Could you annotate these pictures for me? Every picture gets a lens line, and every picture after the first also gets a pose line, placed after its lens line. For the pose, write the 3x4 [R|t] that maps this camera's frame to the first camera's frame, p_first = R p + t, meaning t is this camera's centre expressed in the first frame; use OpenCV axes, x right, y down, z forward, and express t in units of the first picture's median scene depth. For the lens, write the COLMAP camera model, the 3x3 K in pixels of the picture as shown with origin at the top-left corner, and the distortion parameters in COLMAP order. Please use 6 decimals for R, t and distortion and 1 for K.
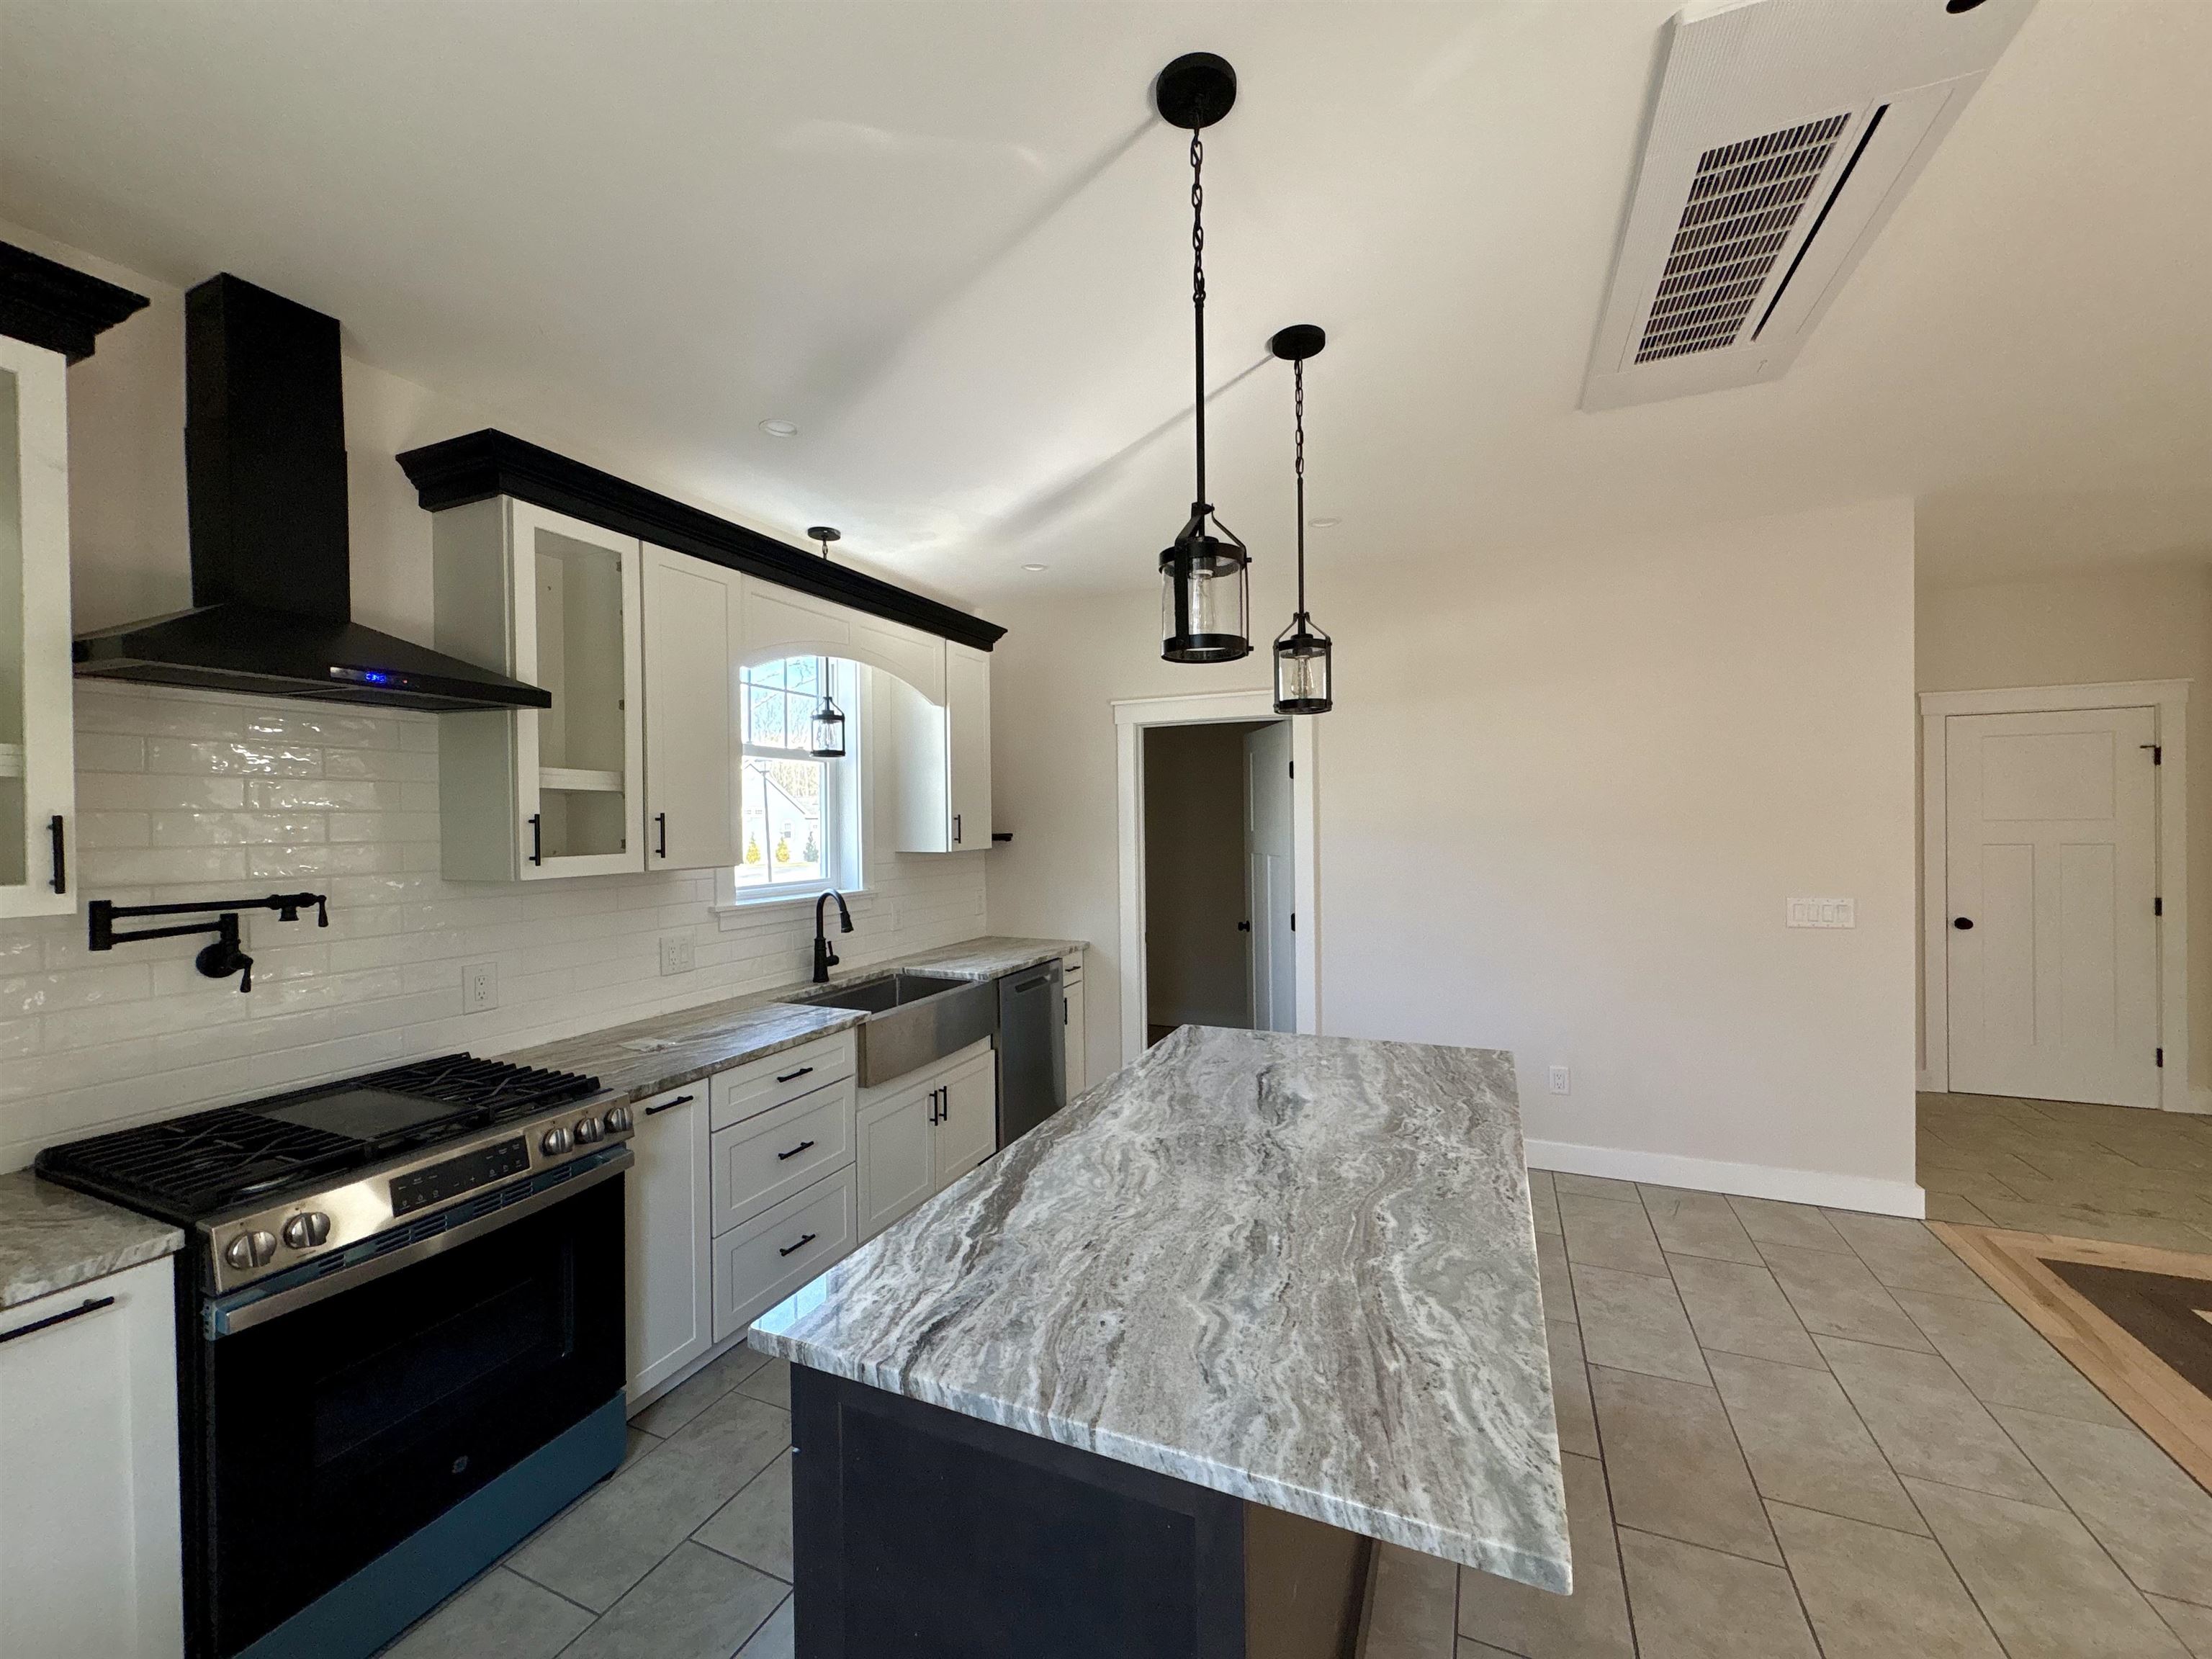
lens RADIAL K [[880.0, 0, 1107.7], [0, 880.0, 822.4], [0, 0, 1]] dist [-0.000681, -0.000424]
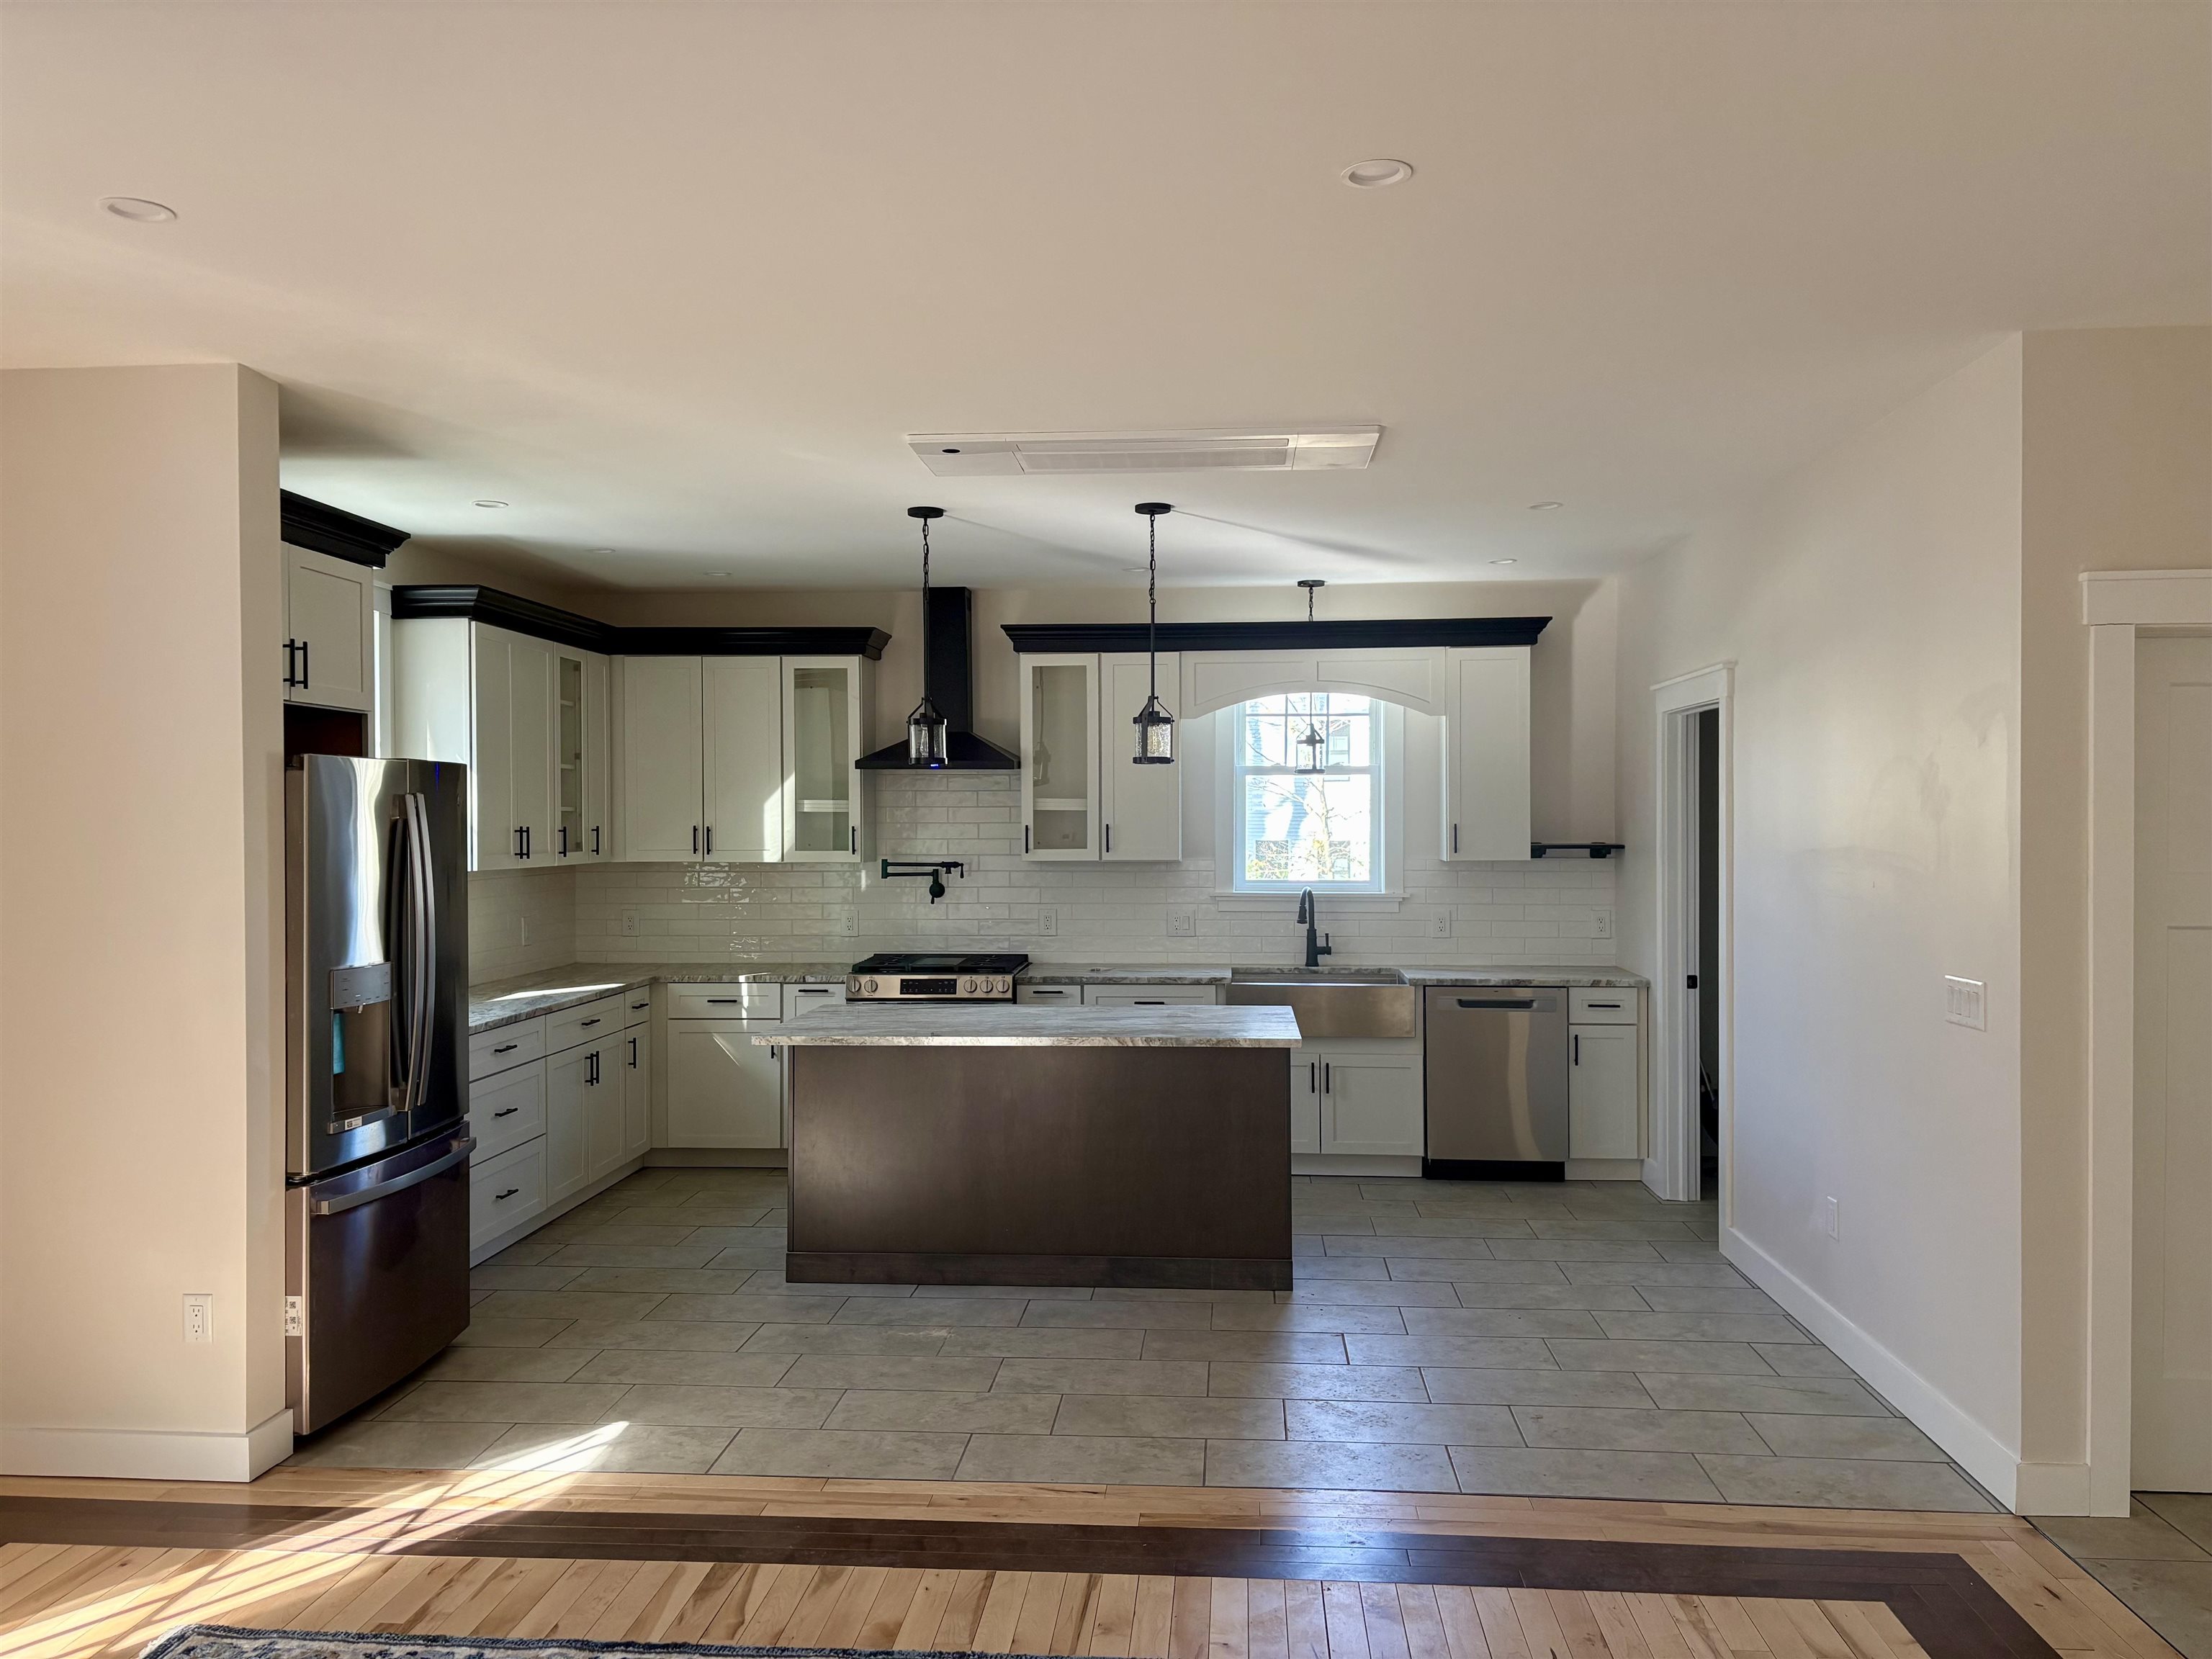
lens RADIAL K [[1661.2, 0, 1106.6], [0, 1661.2, 829.6], [0, 0, 1]] dist [-0.009453, -0.003253]
pose [[0.319520, 0.016523, -0.947435, 2.459337], [-0.004988, 0.999863, 0.015755, -0.050685], [0.947566, -0.000308, 0.319559, 0.052783]]
